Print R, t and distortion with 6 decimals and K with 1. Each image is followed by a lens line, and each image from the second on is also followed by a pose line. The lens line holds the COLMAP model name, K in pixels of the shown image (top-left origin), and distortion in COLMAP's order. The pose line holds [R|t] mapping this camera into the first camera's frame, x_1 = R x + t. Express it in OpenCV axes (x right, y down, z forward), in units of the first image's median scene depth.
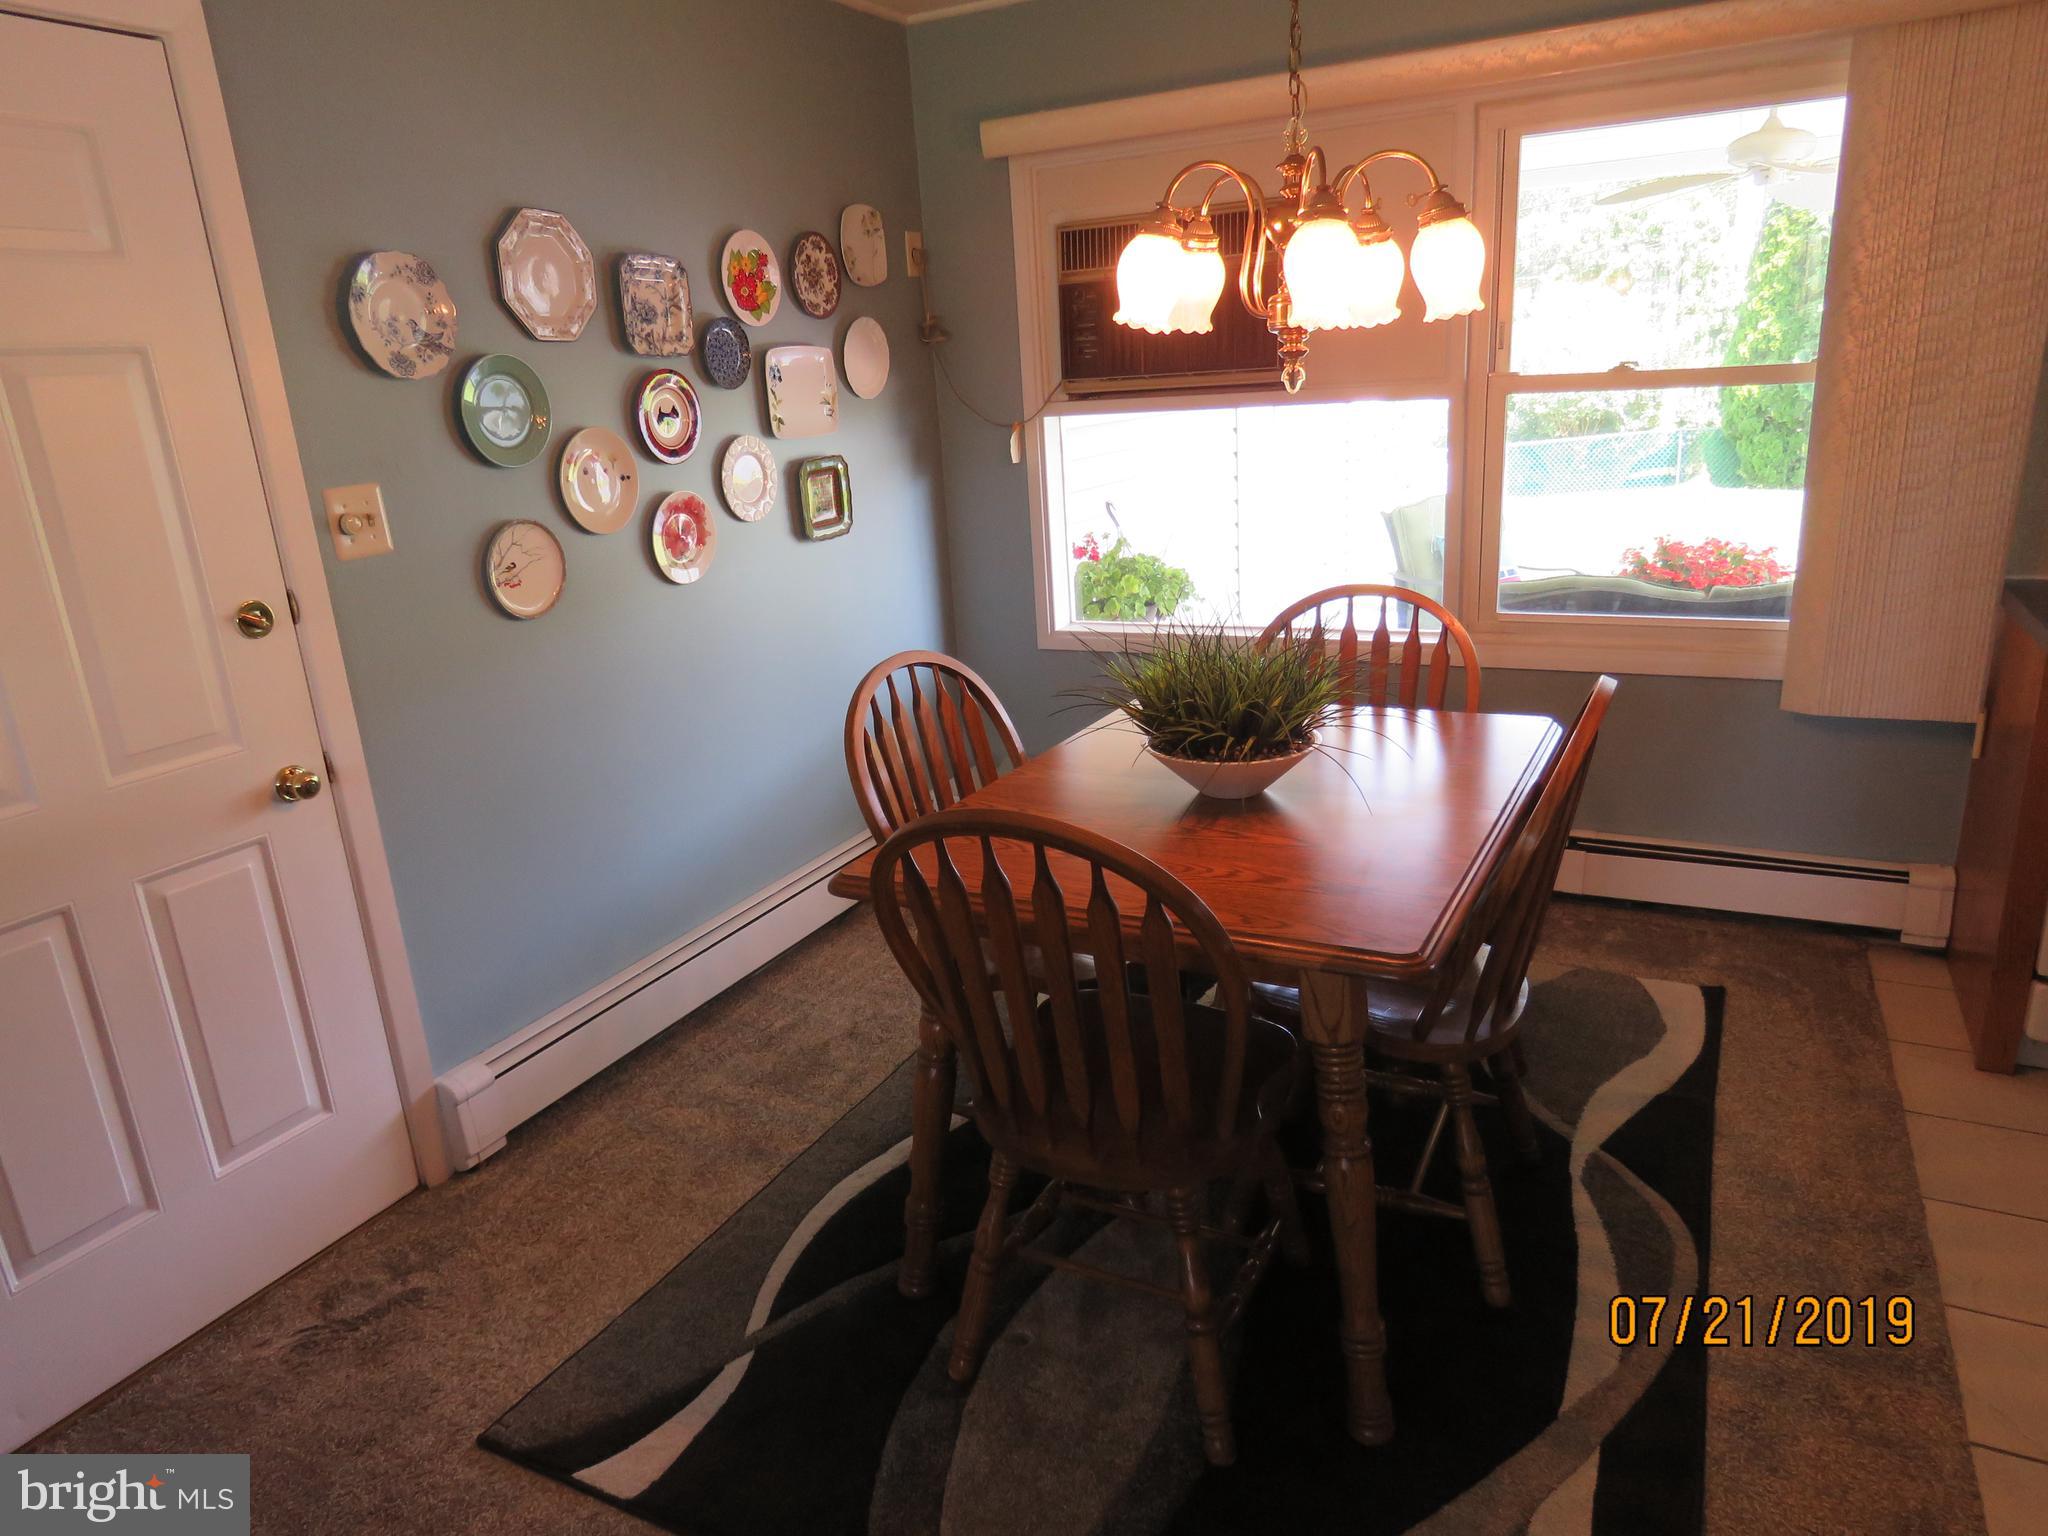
lens RADIAL K [[1326.7, 0, 1024.0], [0, 1326.7, 768.0], [0, 0, 1]] dist [-0.000036, -0.000210]
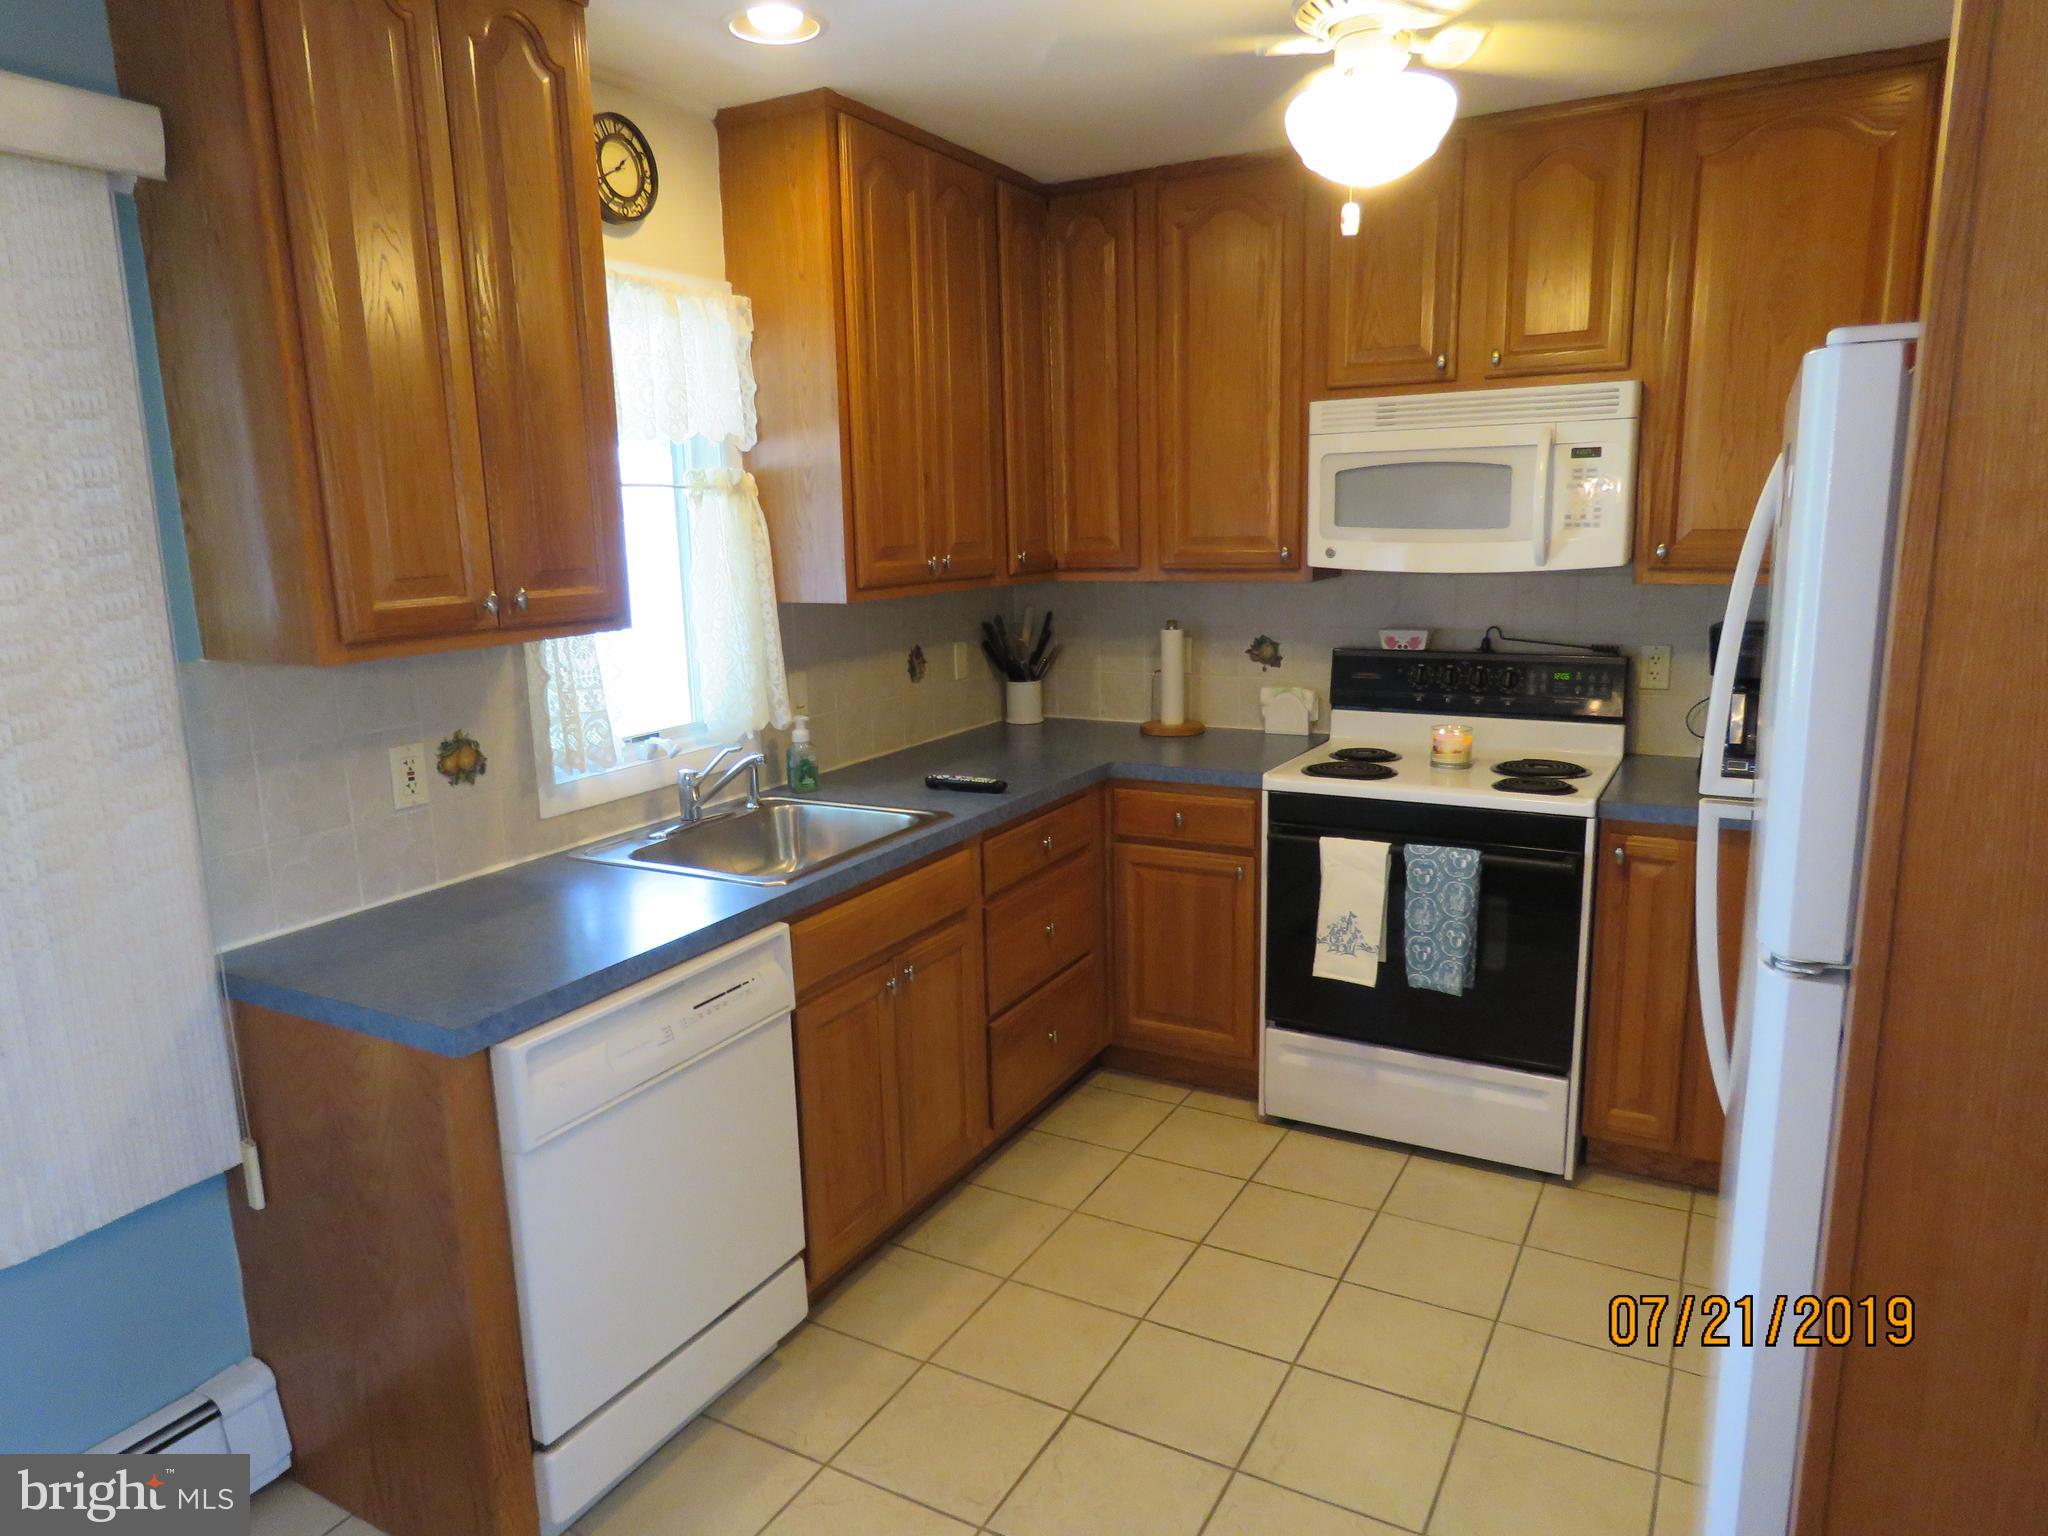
lens RADIAL K [[1313.1, 0, 1024.0], [0, 1313.1, 768.0], [0, 0, 1]] dist [-0.003972, -0.001126]
pose [[0.034427, -0.136092, 0.990098, 0.078069], [0.313757, 0.942069, 0.118581, -0.179922], [-0.948879, 0.306568, 0.075132, 0.490556]]
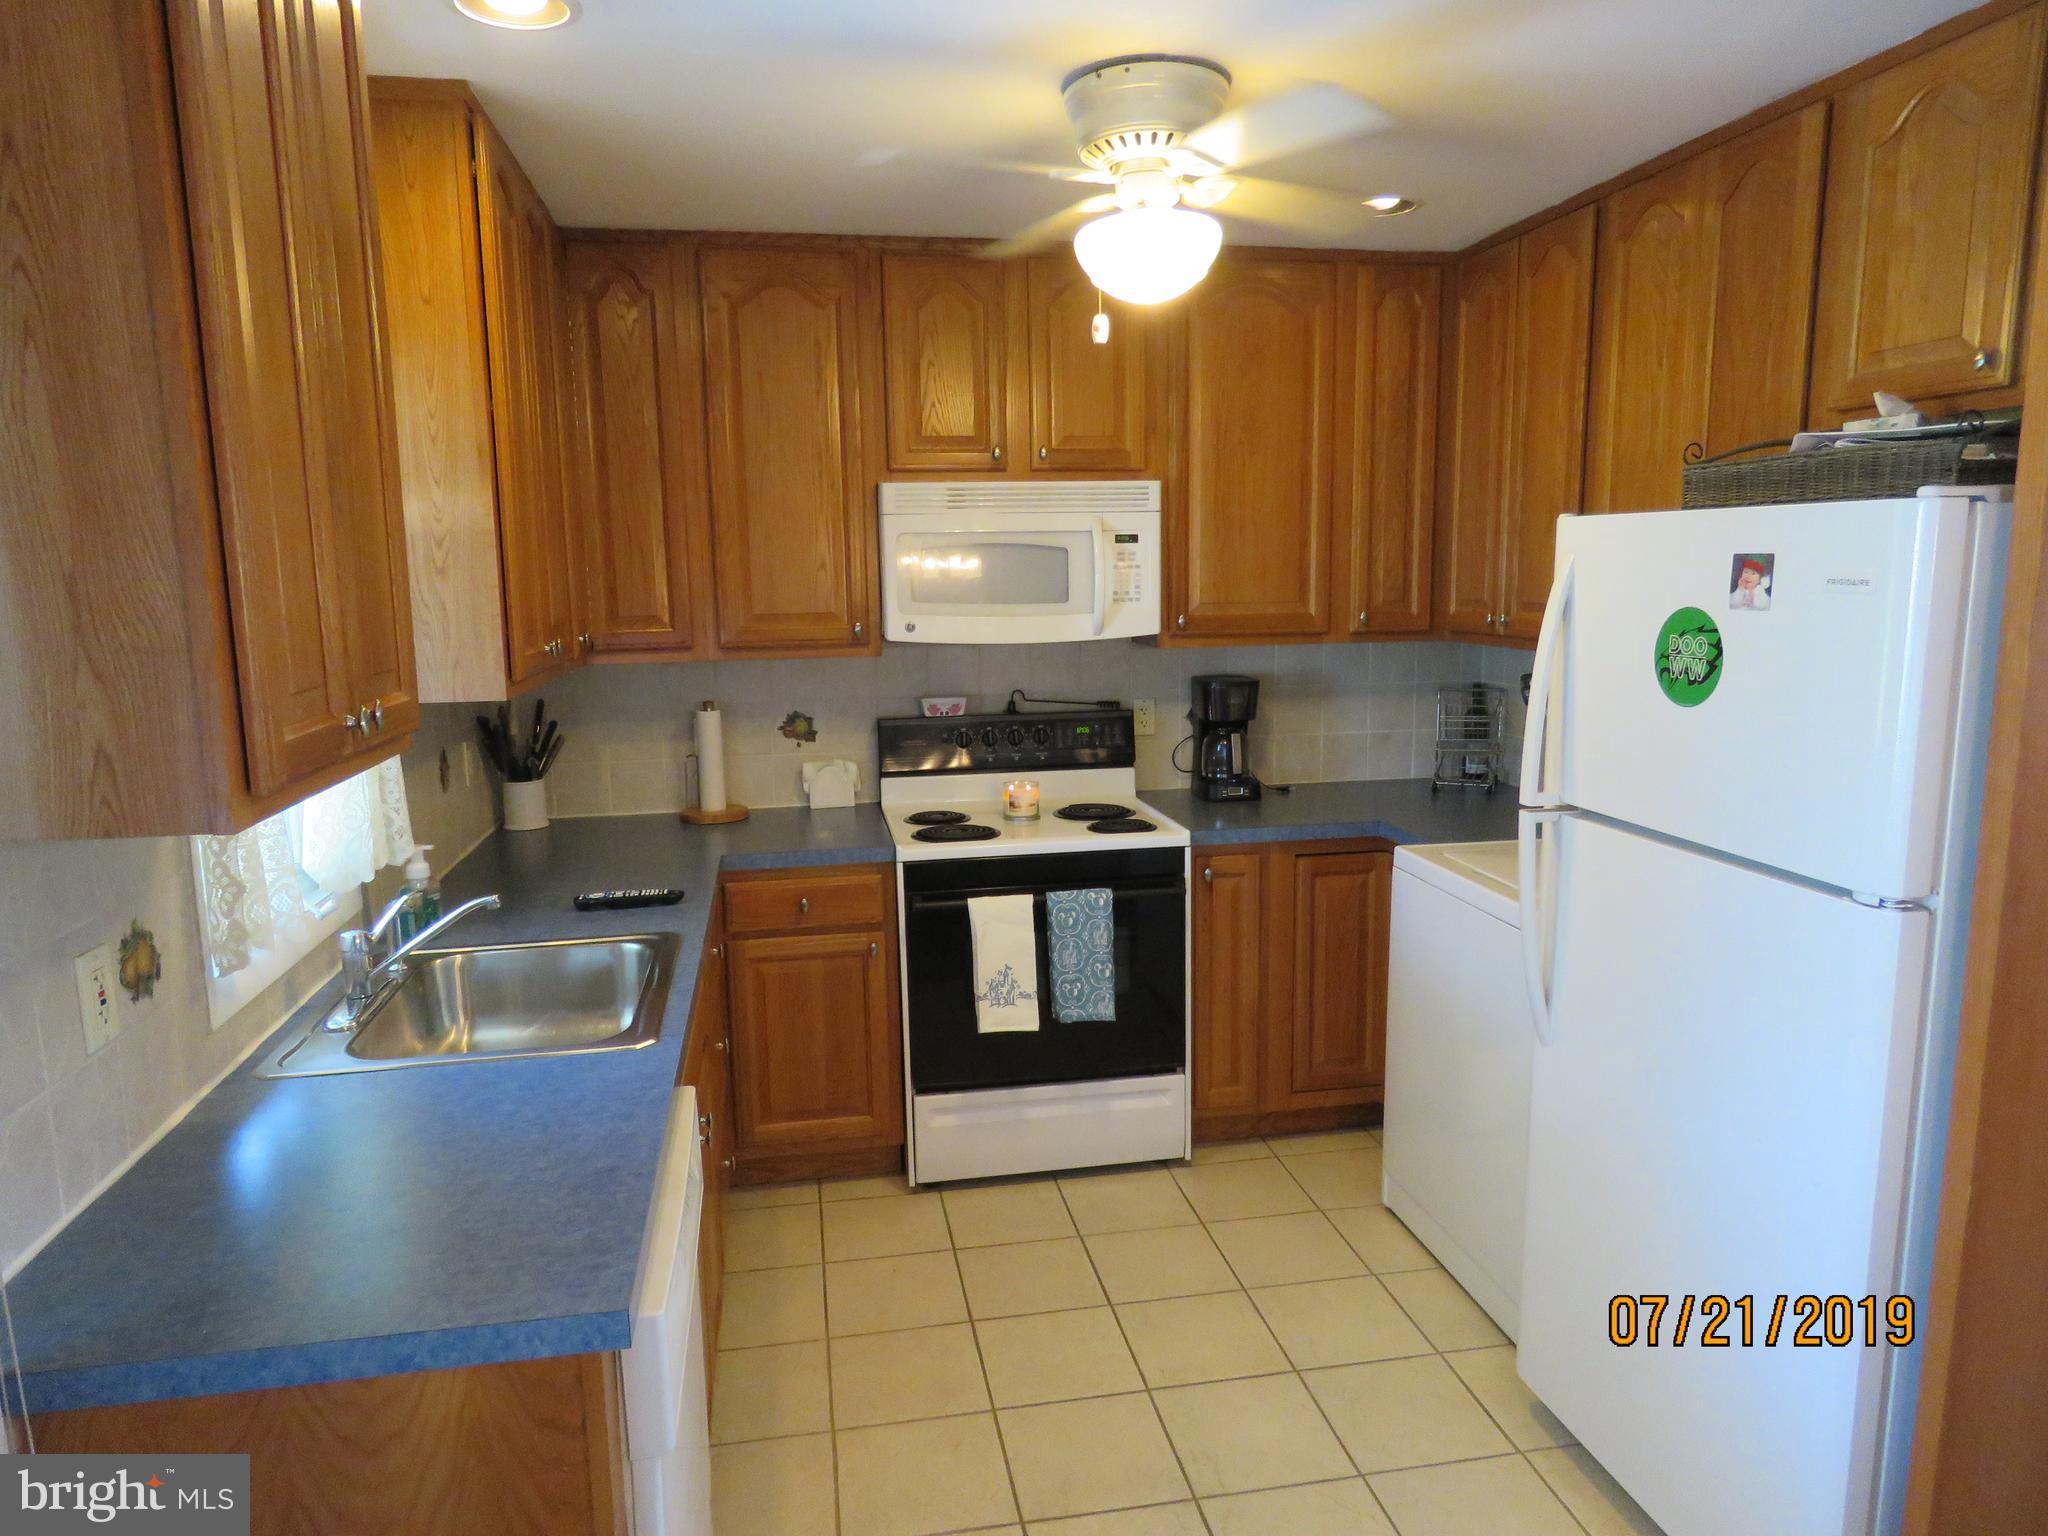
lens RADIAL K [[1313.1, 0, 1024.0], [0, 1313.1, 768.0], [0, 0, 1]] dist [-0.003972, -0.001126]
pose [[-0.604096, -0.057081, 0.794865, 0.216625], [0.281040, 0.918088, 0.279519, -0.310128], [-0.745711, 0.392245, -0.538571, 0.842353]]
